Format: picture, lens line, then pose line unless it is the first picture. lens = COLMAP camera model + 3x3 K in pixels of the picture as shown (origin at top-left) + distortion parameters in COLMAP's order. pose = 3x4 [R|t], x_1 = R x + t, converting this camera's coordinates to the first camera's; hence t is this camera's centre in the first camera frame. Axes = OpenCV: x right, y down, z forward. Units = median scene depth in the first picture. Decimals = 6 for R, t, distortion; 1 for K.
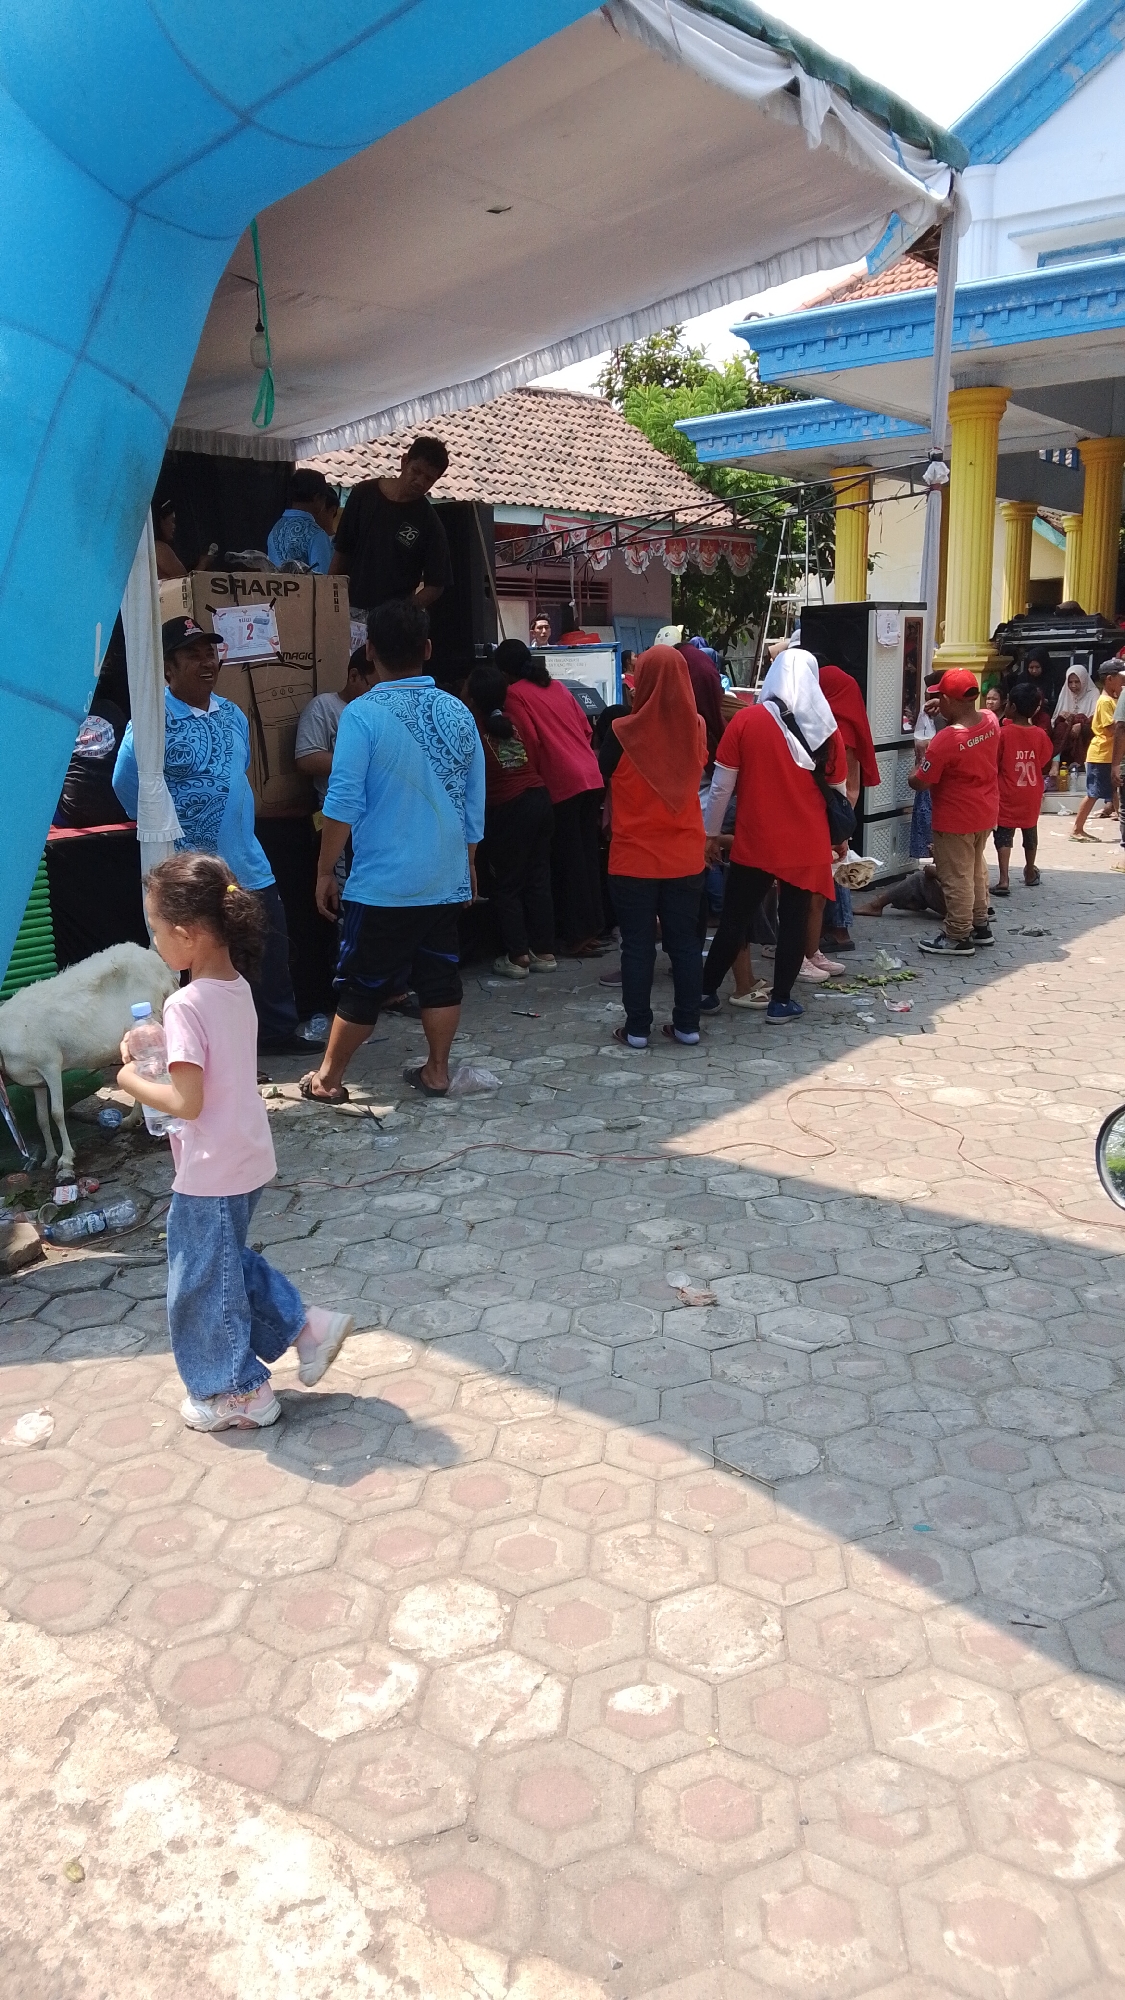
lens RADIAL K [[1491.9, 0, 562.5], [0, 1491.9, 1000.0], [0, 0, 1]] dist [0.062030, -0.104004]
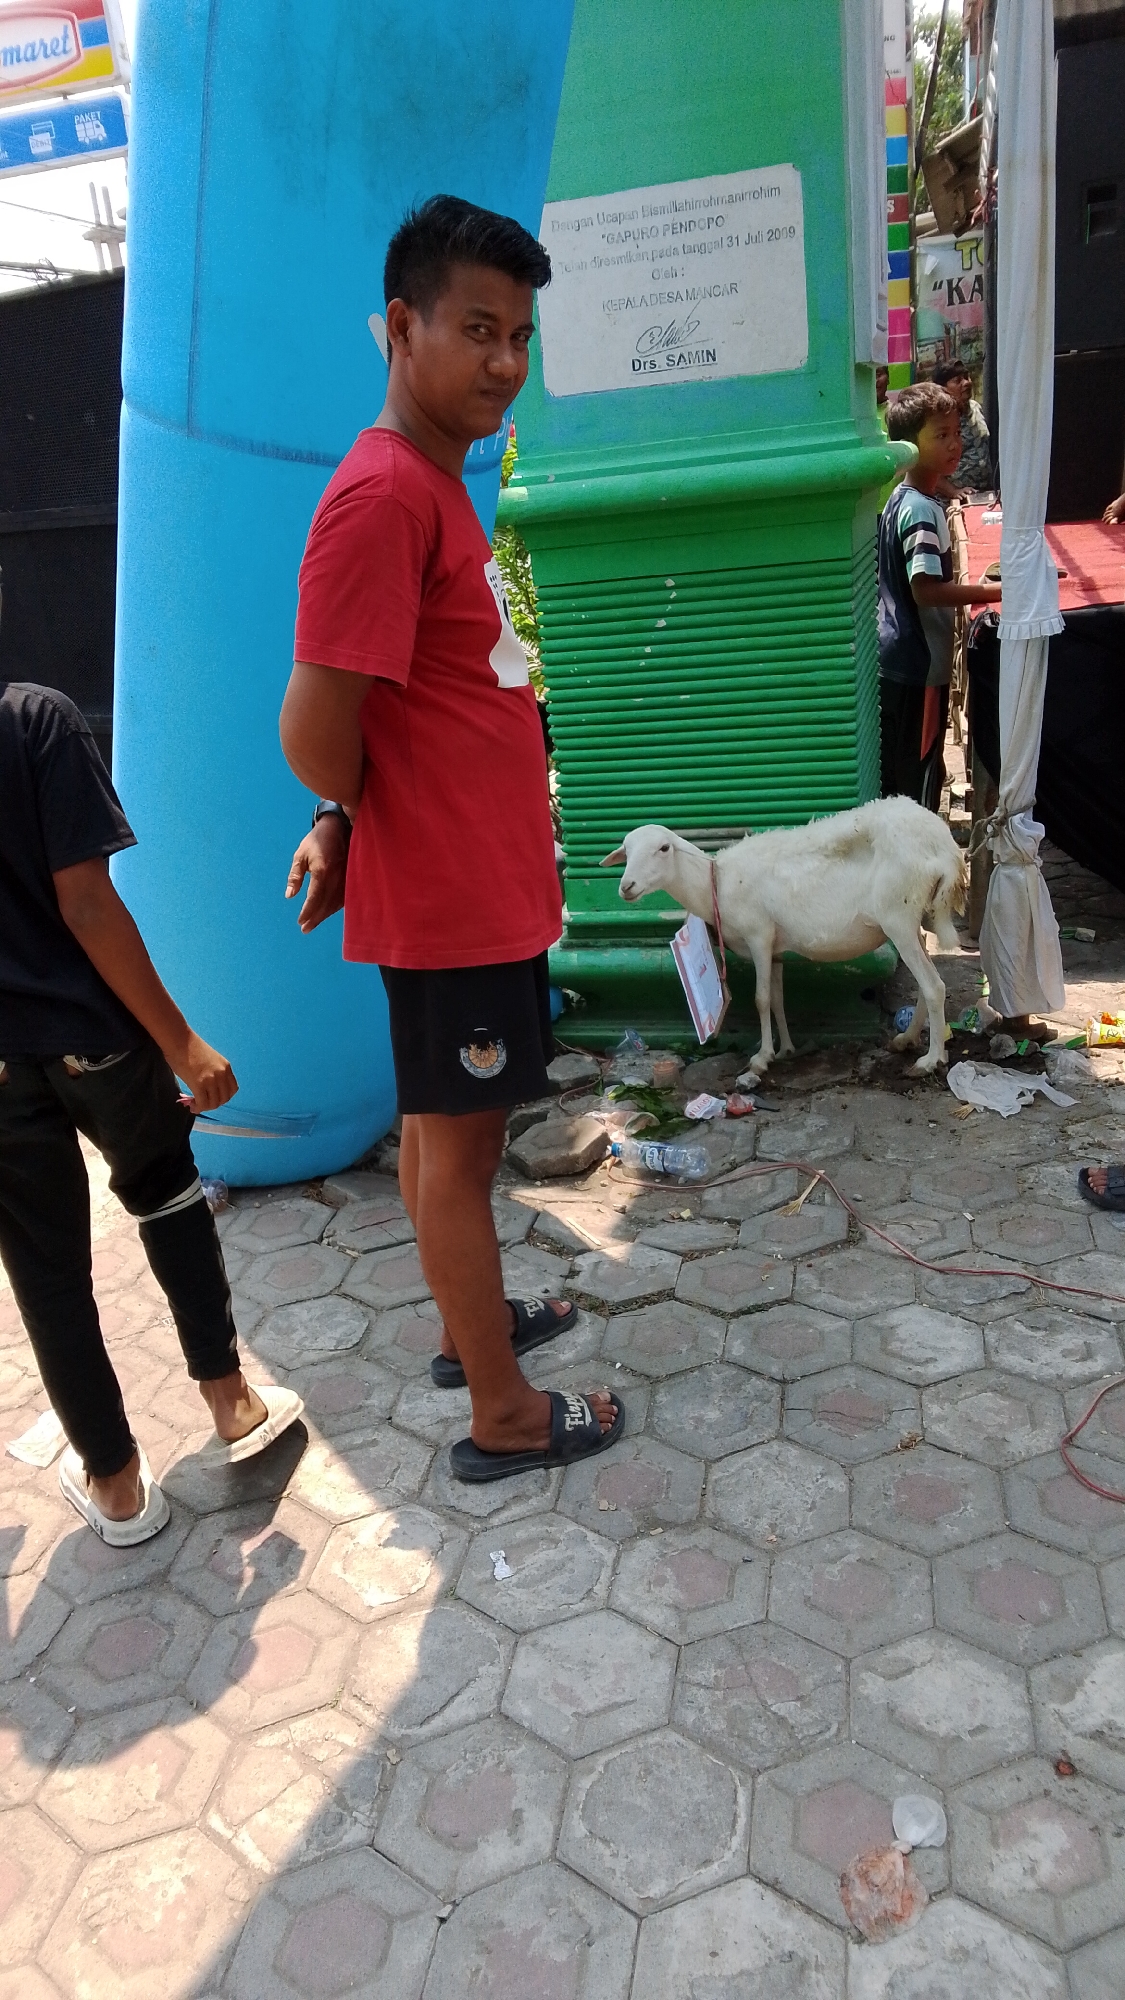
lens RADIAL K [[1491.9, 0, 562.5], [0, 1491.9, 1000.0], [0, 0, 1]] dist [0.062030, -0.104004]
pose [[0.420496, 0.299226, -0.856532, 0.366141], [-0.122303, 0.954128, 0.273279, -0.164629], [0.899014, -0.010157, 0.437803, 0.781697]]
